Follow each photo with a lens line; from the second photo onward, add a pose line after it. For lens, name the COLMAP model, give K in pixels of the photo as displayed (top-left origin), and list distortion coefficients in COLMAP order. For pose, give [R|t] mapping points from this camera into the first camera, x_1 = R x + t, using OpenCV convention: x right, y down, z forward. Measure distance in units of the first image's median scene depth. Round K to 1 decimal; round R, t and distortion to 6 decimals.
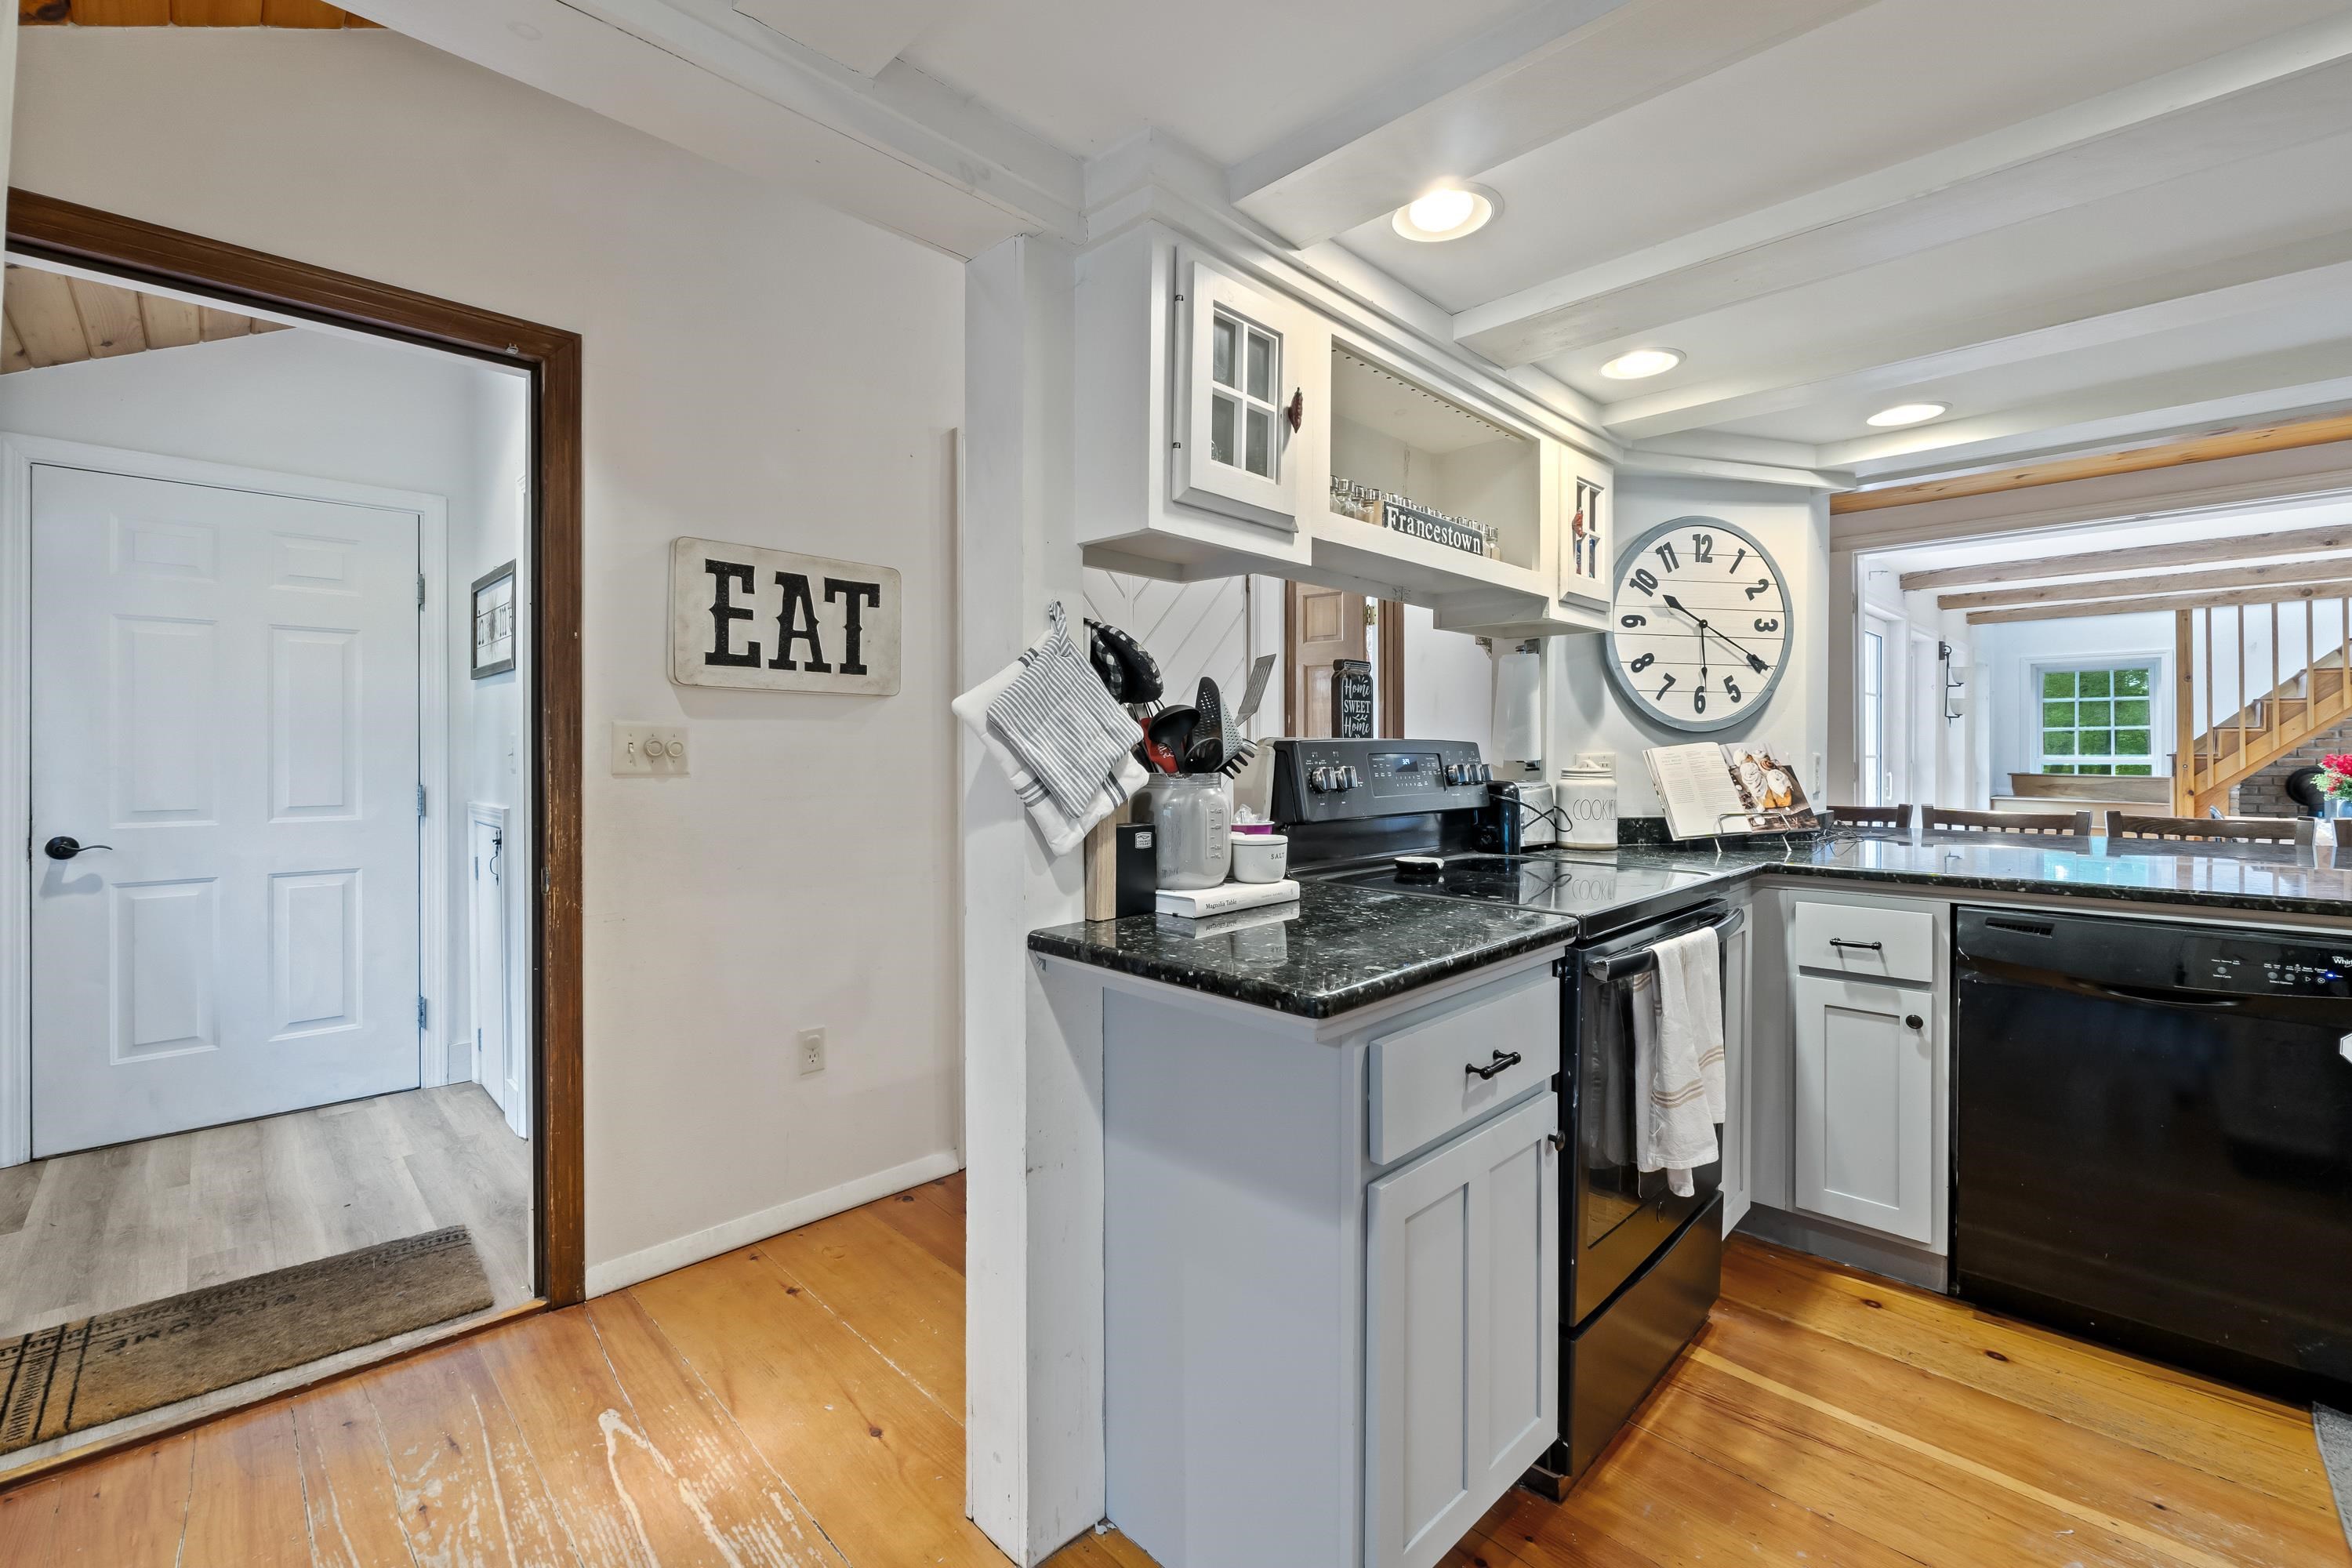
lens RADIAL K [[988.5, 0, 1167.6], [0, 988.5, 750.5], [0, 0, 1]] dist [-0.008427, -0.000161]
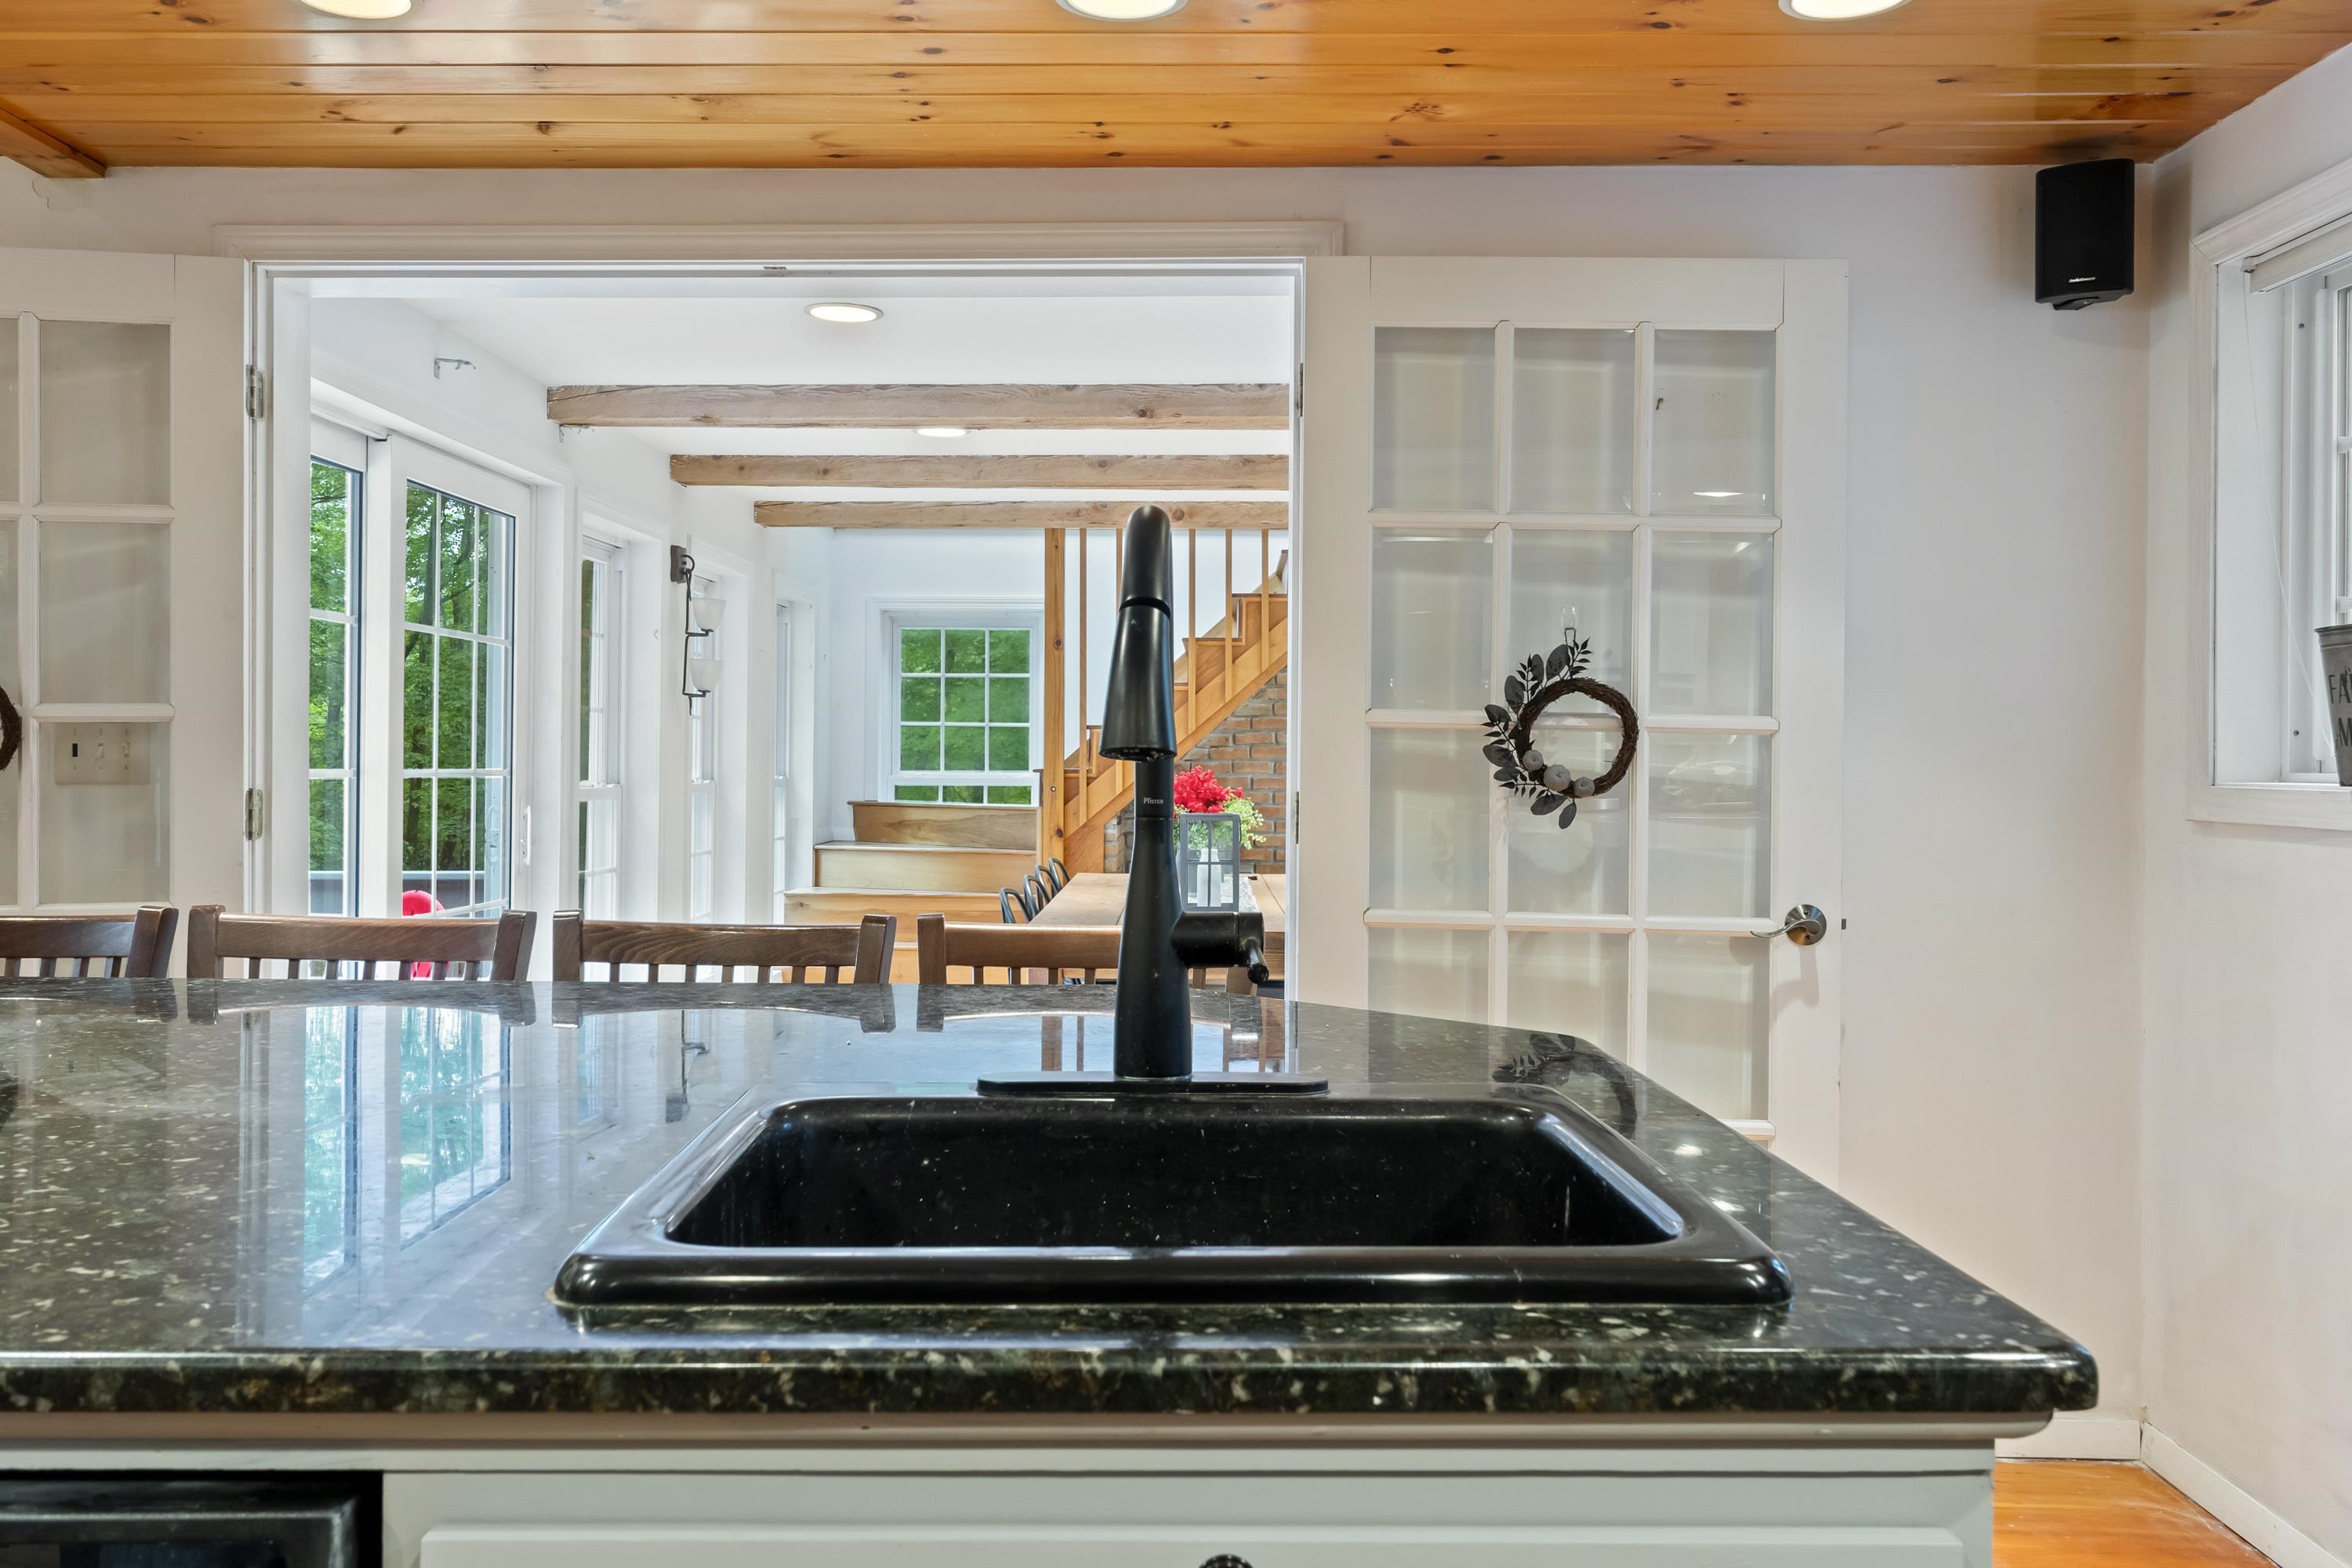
lens RADIAL K [[1929.3, 0, 1188.2], [0, 1929.3, 767.2], [0, 0, 1]] dist [-0.001884, 0.002426]
pose [[0.697314, 0.004884, 0.716749, 0.651785], [-0.008774, 0.999960, 0.001722, -0.001371], [-0.716712, -0.007490, 0.697329, 0.287989]]
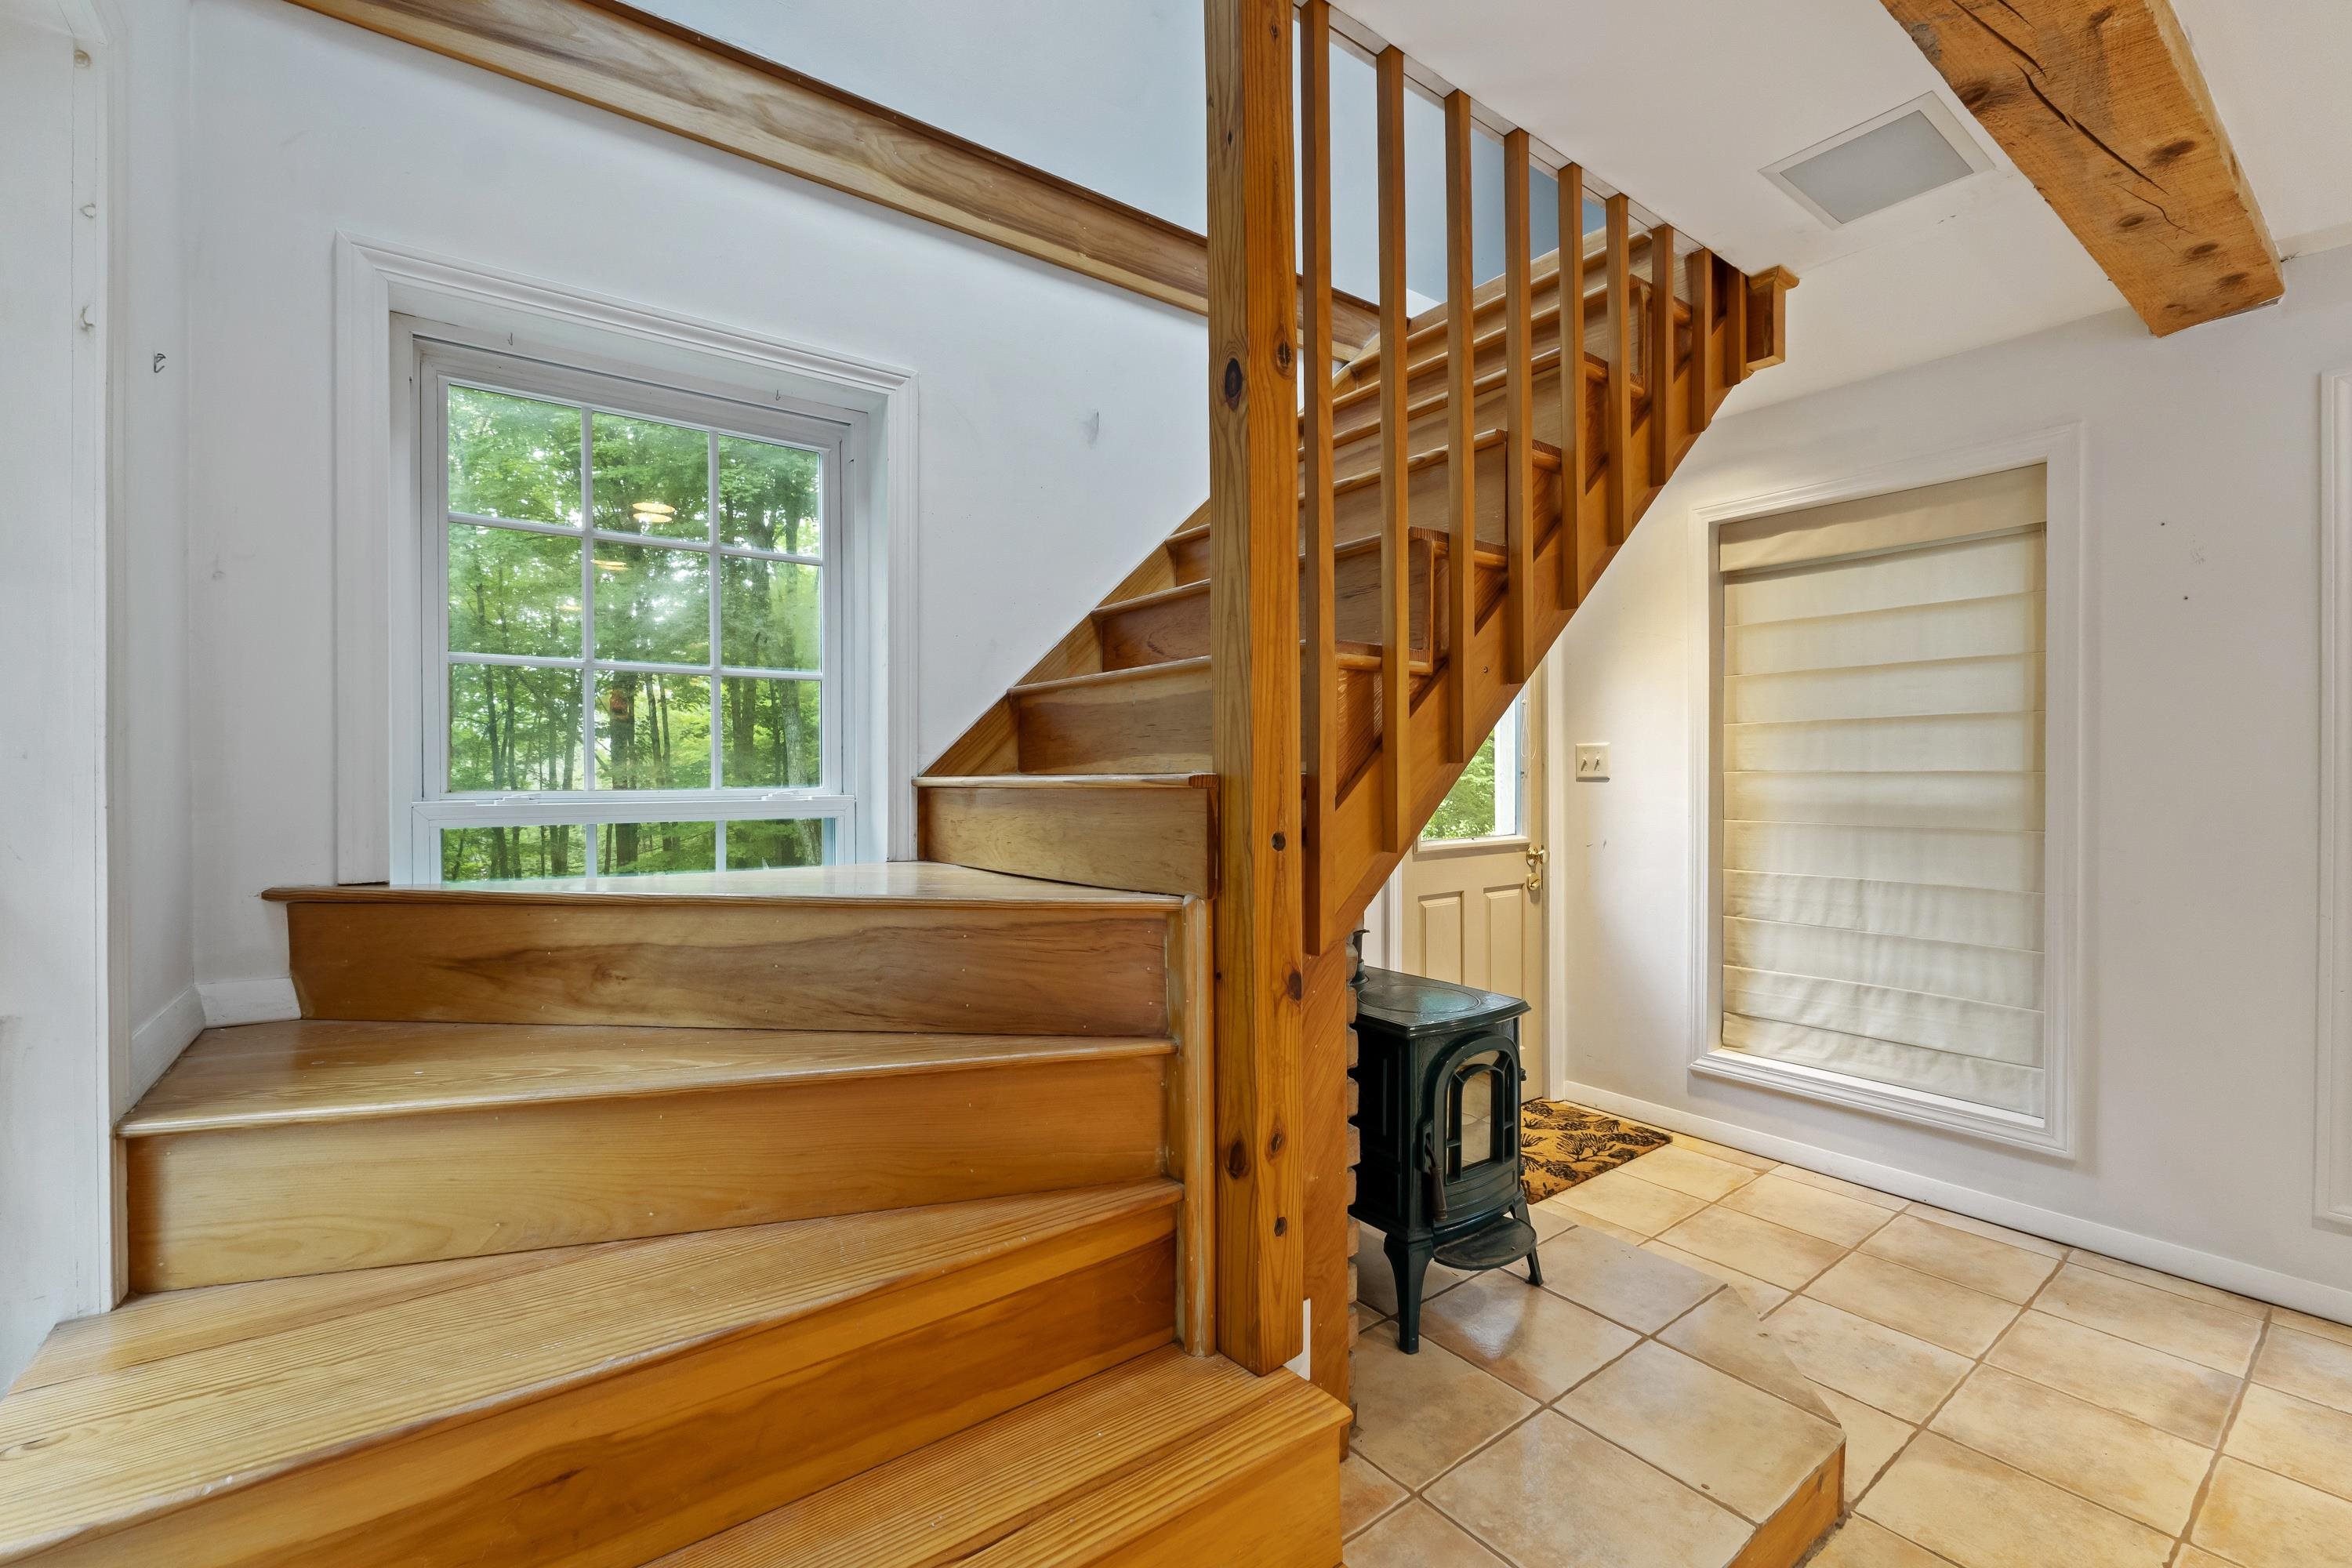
lens RADIAL K [[988.5, 0, 1193.9], [0, 988.5, 780.0], [0, 0, 1]] dist [-0.008427, -0.000161]
pose [[0.114588, -0.006036, 0.993395, 2.320113], [0.004611, 0.999974, 0.005544, 0.008592], [-0.993402, 0.003946, 0.114613, 2.698255]]
